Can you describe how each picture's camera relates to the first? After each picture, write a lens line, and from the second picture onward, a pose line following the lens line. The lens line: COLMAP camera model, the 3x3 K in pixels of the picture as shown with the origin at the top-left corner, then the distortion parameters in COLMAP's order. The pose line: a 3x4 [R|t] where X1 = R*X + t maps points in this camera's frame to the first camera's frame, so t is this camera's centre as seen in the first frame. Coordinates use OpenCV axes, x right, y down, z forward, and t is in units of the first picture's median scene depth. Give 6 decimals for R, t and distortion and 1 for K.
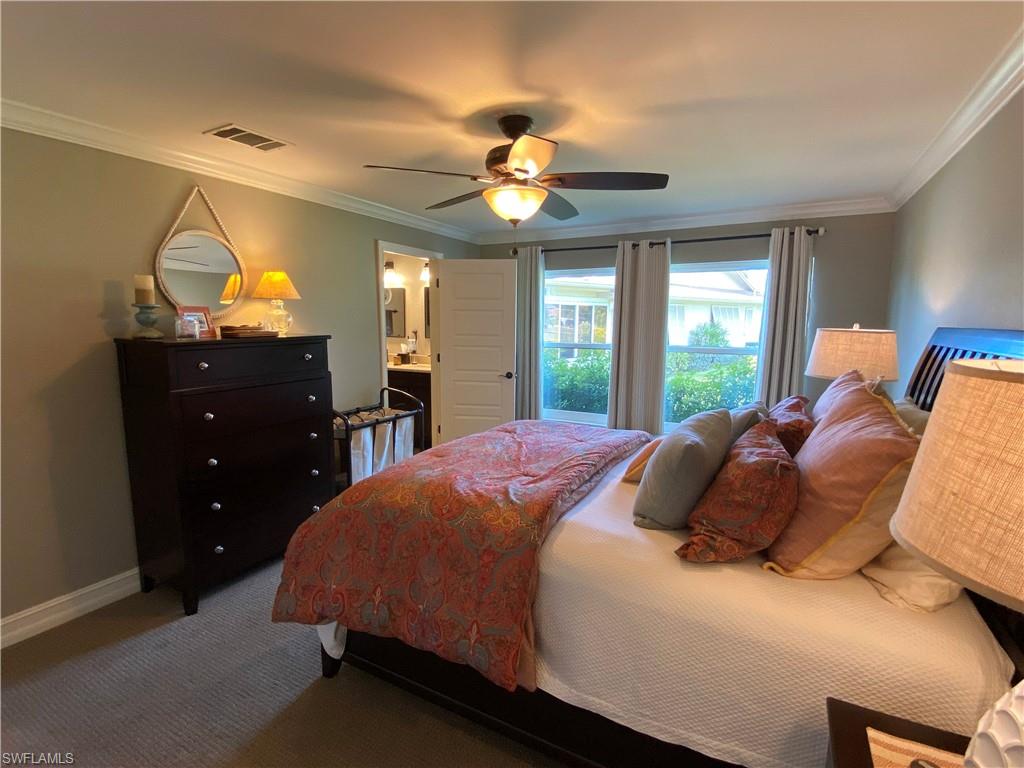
lens RADIAL K [[489.3, 0, 512.0], [0, 489.3, 384.0], [0, 0, 1]] dist [0.002931, 0.000317]
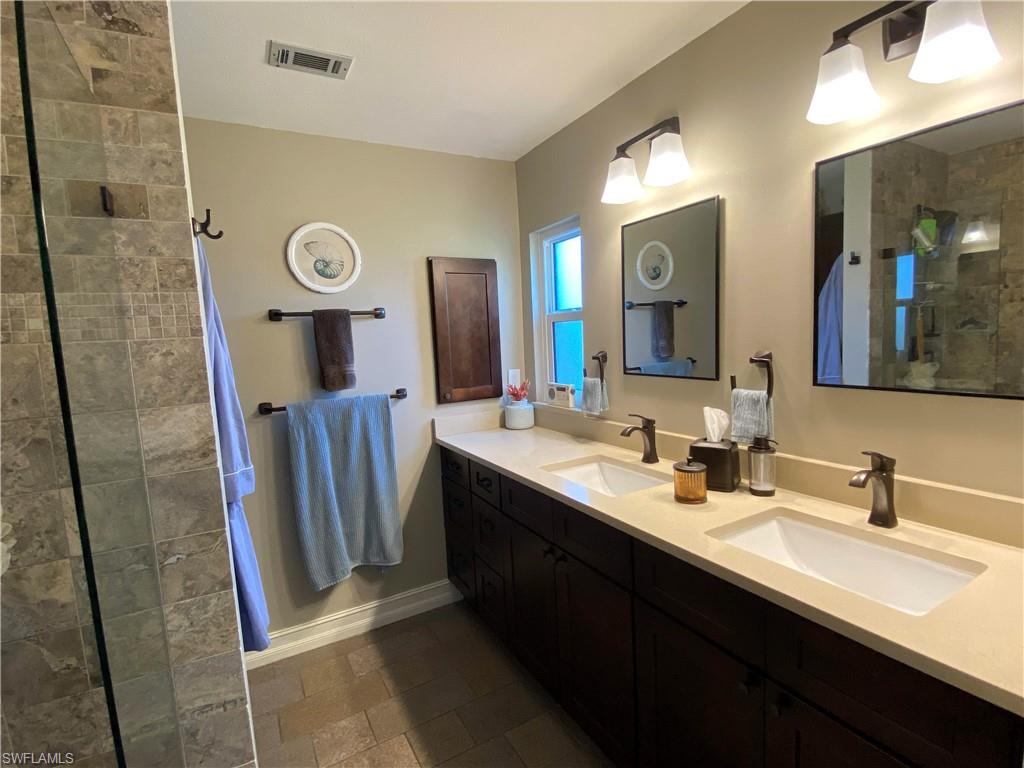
lens RADIAL K [[489.3, 0, 512.0], [0, 489.3, 384.0], [0, 0, 1]] dist [0.002931, 0.000317]
pose [[0.846536, 0.007746, -0.532275, -0.174352], [-0.018124, 0.999734, -0.014277, -0.088775], [0.532022, 0.021733, 0.846451, 0.723181]]
